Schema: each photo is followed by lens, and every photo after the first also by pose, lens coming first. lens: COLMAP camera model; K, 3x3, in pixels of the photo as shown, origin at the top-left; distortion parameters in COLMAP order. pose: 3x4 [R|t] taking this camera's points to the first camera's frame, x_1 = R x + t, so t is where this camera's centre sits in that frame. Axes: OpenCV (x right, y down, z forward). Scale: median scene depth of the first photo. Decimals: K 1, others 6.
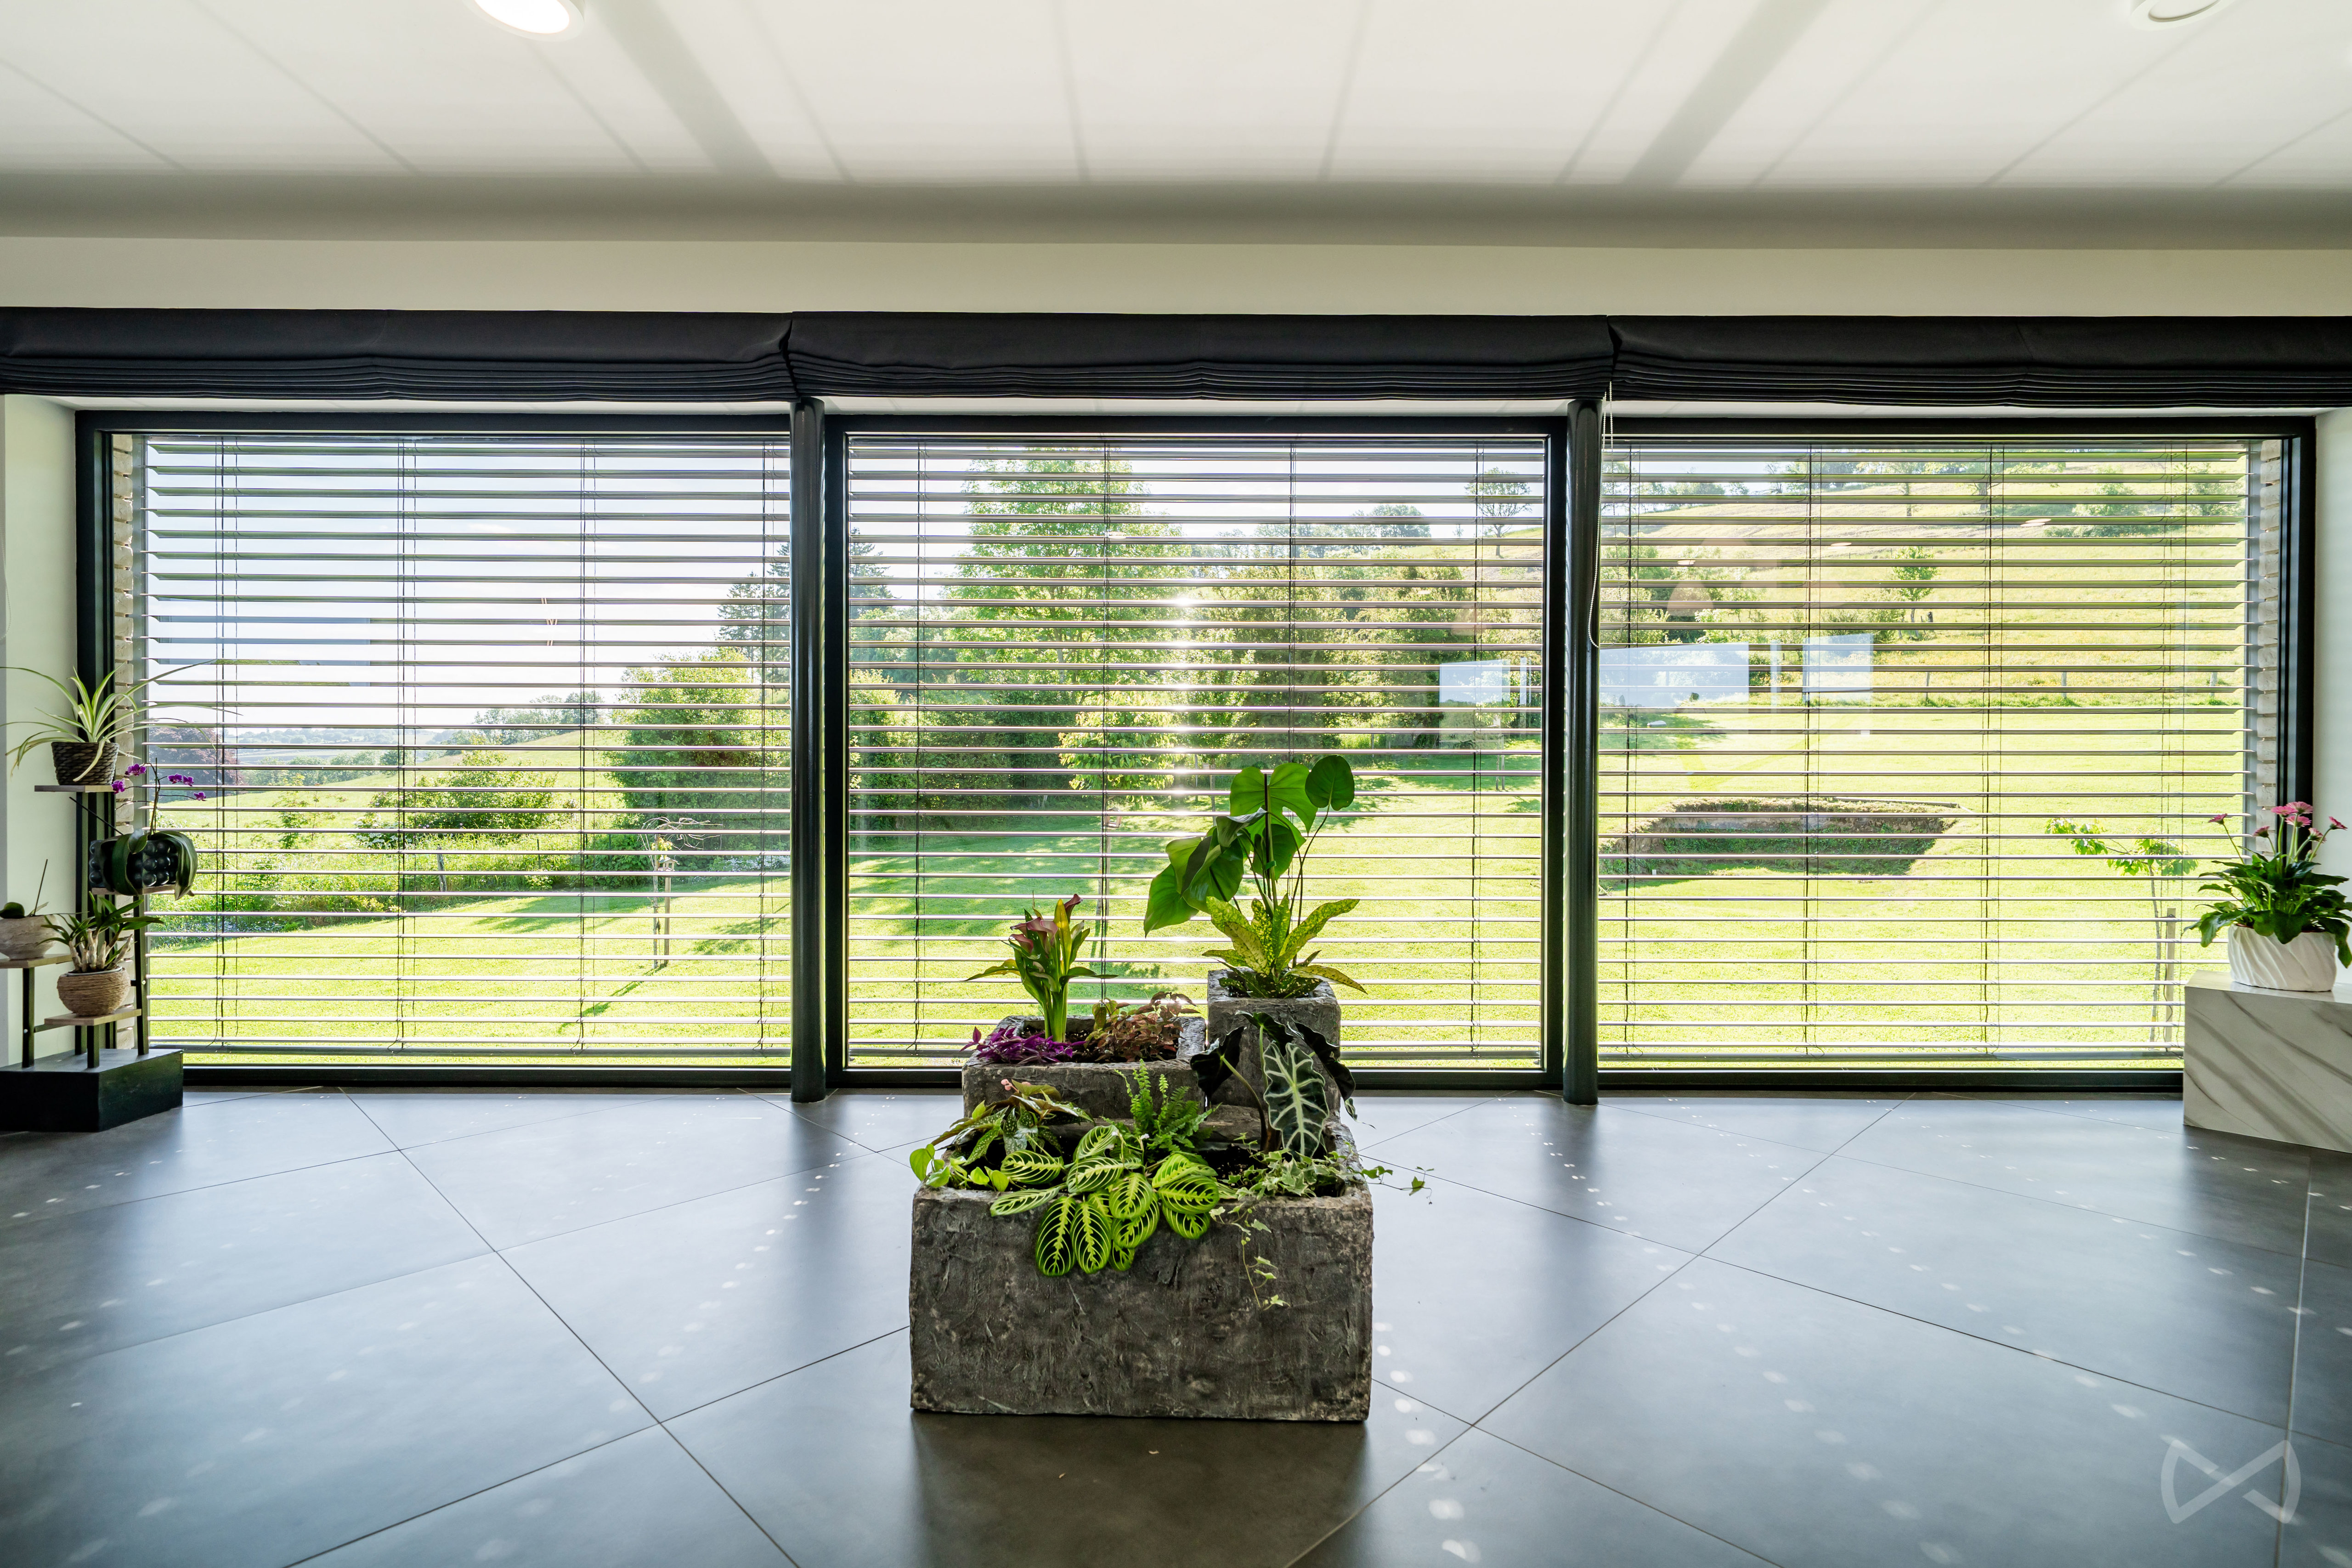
lens RADIAL K [[1148.2, 0, 1176.0], [0, 1148.2, 784.0], [0, 0, 1]] dist [0.002500, 0.000554]
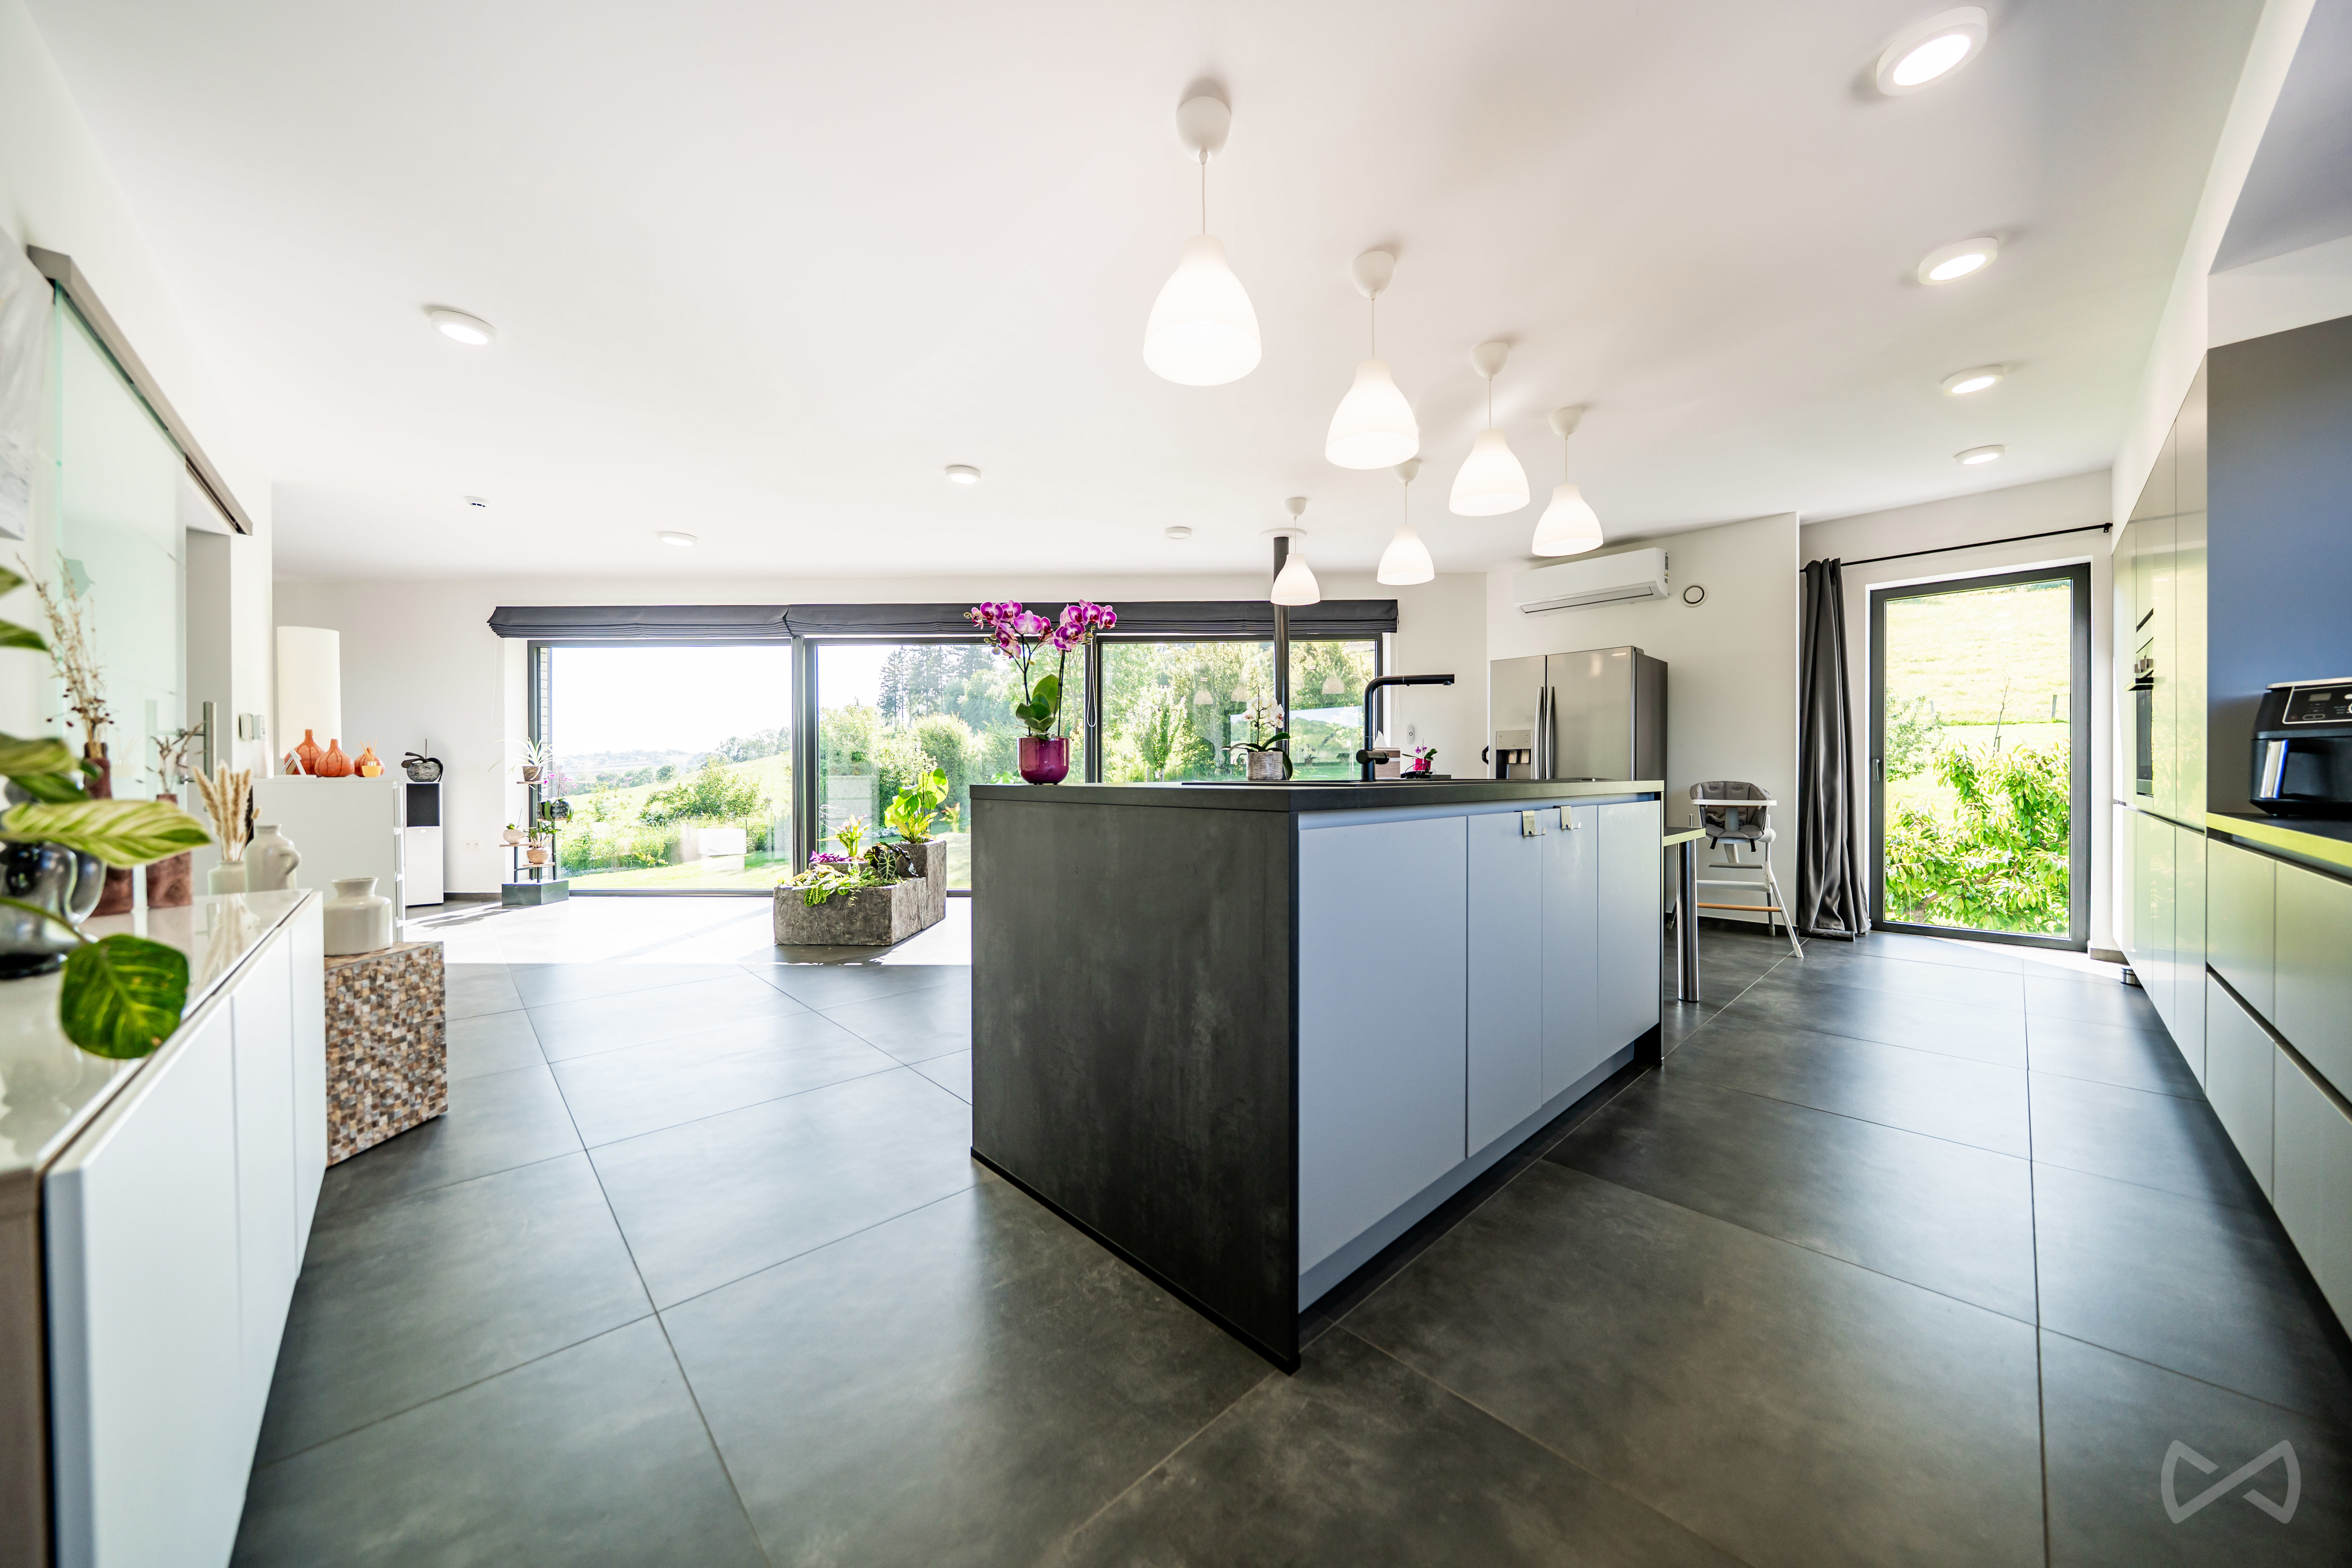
lens RADIAL K [[794.4, 0, 1176.0], [0, 794.4, 784.0], [0, 0, 1]] dist [-0.000995, -0.000033]
pose [[0.999647, -0.002652, -0.026441, 0.582557], [0.002581, 0.999993, -0.002687, 0.018514], [0.026448, 0.002617, 0.999647, -0.785912]]
